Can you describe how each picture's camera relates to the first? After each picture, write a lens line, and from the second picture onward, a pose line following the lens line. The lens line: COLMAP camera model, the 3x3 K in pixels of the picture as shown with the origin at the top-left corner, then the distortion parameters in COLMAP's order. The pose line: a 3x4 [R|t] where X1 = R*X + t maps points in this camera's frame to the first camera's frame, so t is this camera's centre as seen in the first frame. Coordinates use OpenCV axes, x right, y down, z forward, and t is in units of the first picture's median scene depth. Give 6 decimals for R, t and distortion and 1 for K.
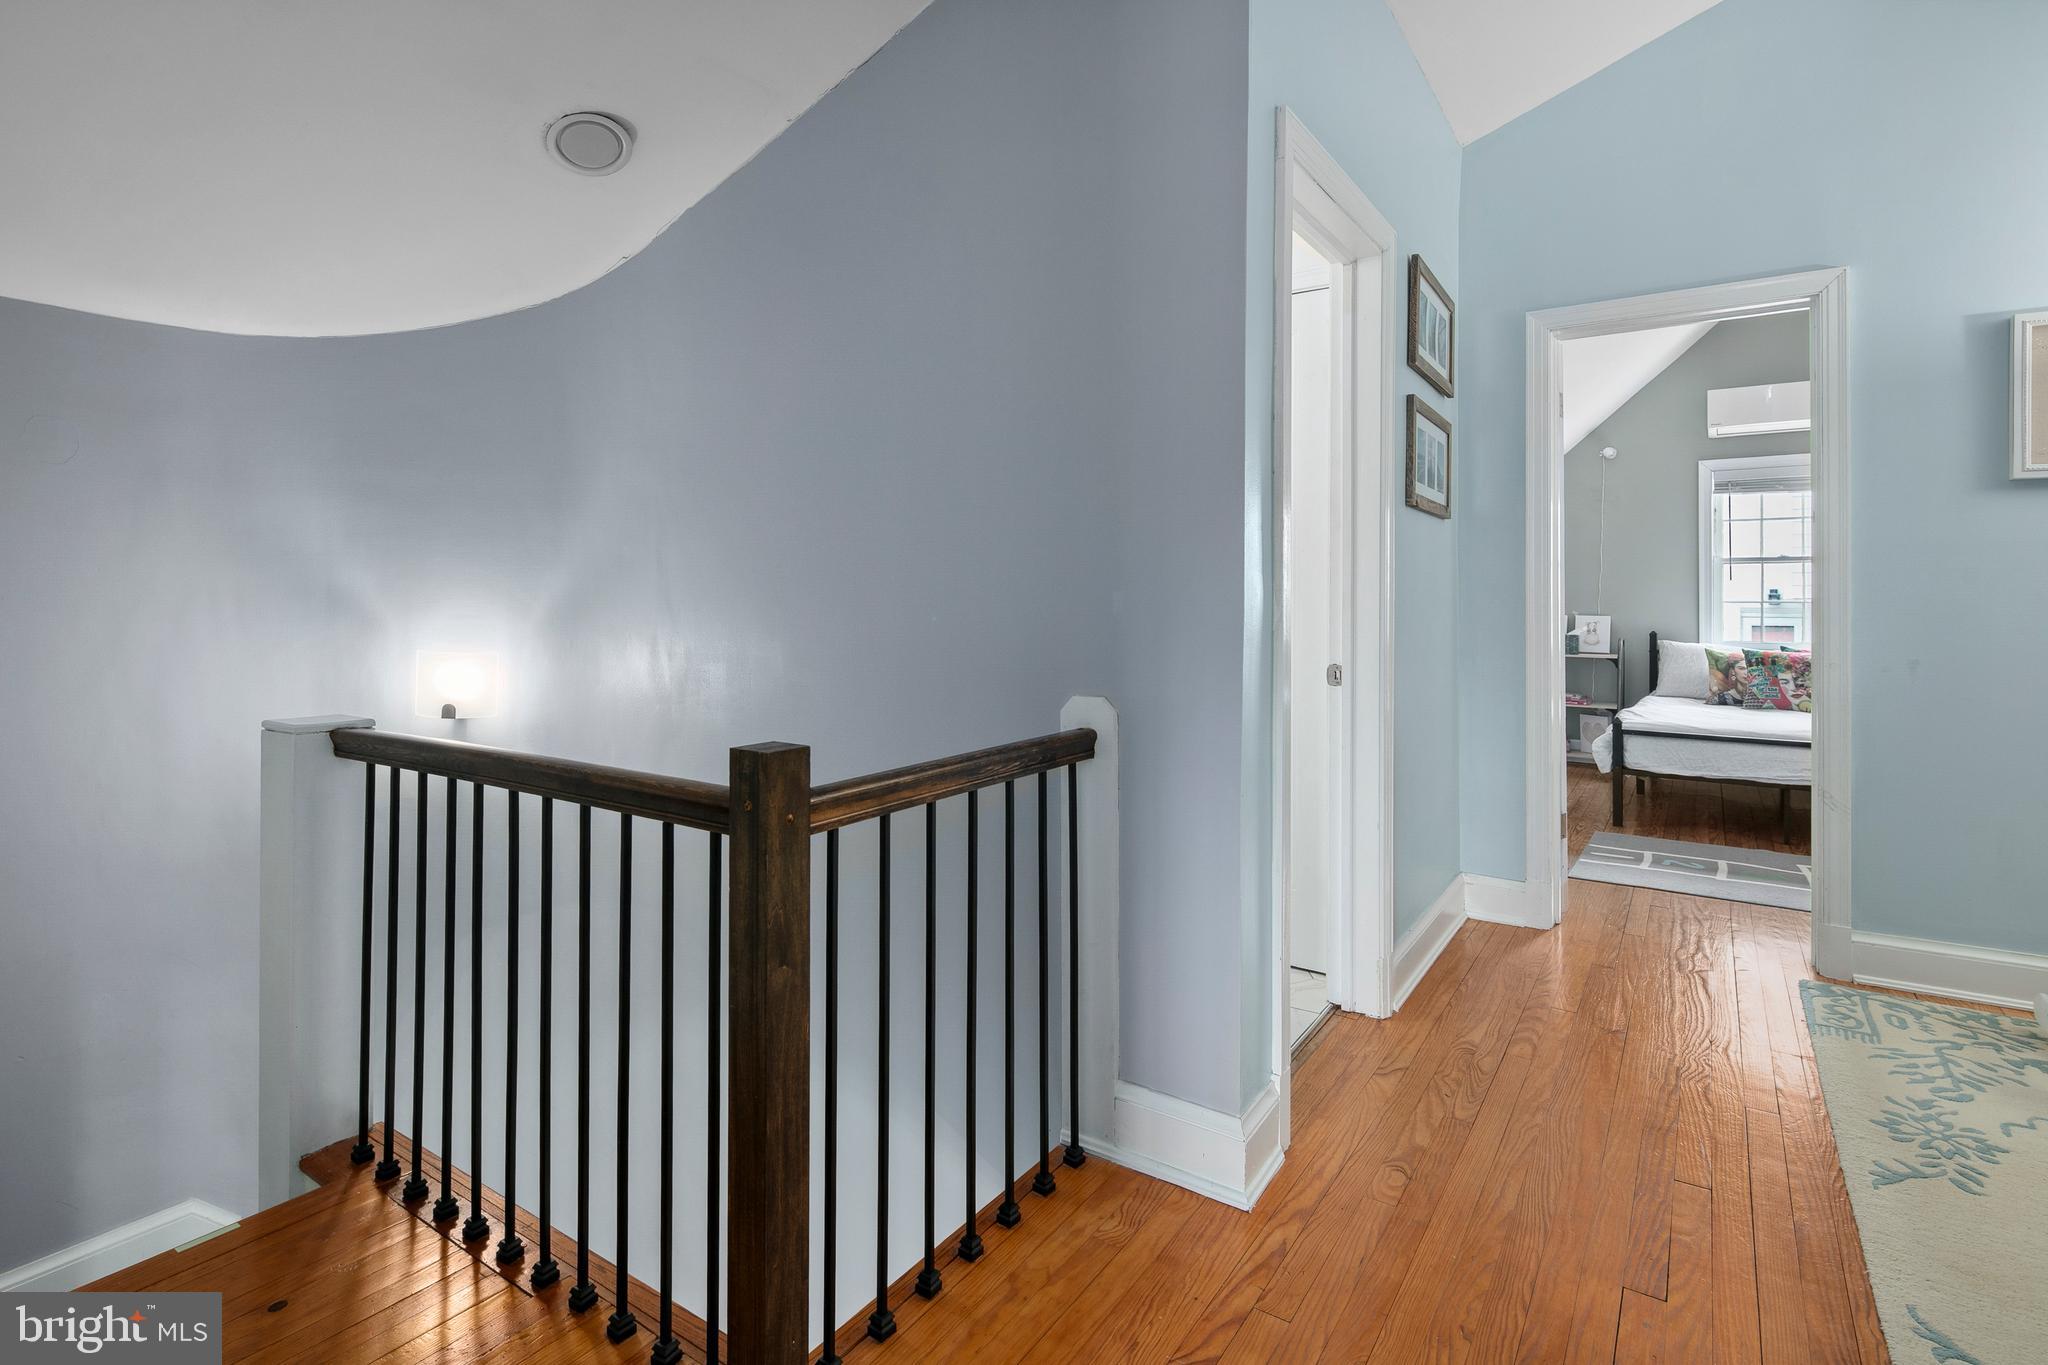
lens RADIAL K [[1009.7, 0, 1028.0], [0, 1009.7, 594.8], [0, 0, 1]] dist [0.006618, -0.003351]
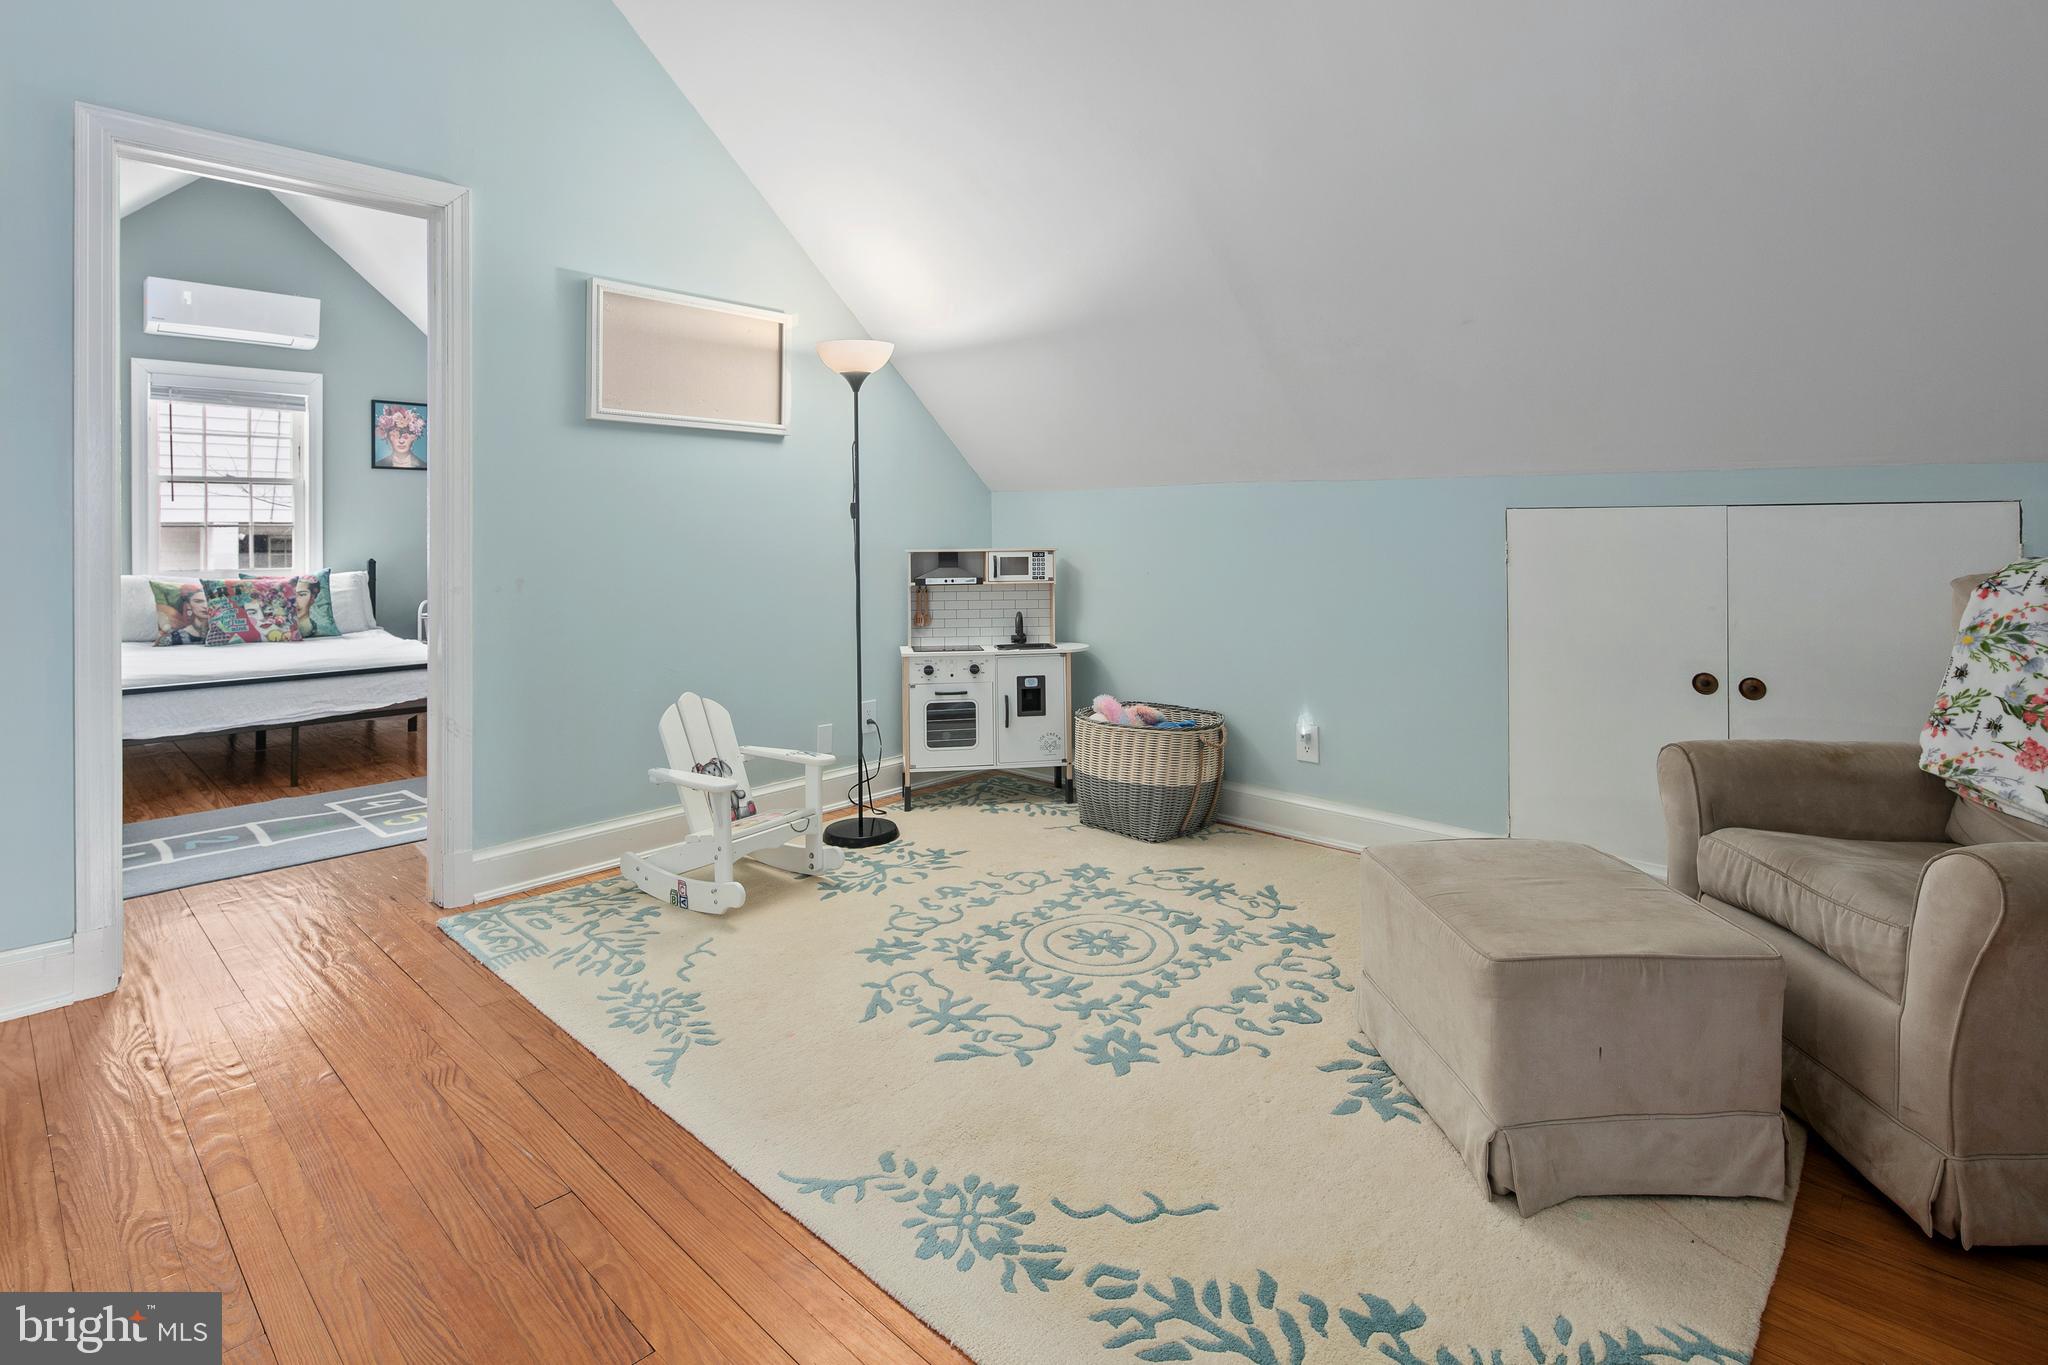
lens RADIAL K [[1009.7, 0, 1006.6], [0, 1009.7, 525.9], [0, 0, 1]] dist [0.006618, -0.003351]
pose [[0.173488, -0.002383, 0.984833, -0.050691], [-0.004406, 0.999985, 0.003196, 0.001477], [-0.984826, -0.004893, 0.173474, 0.189917]]
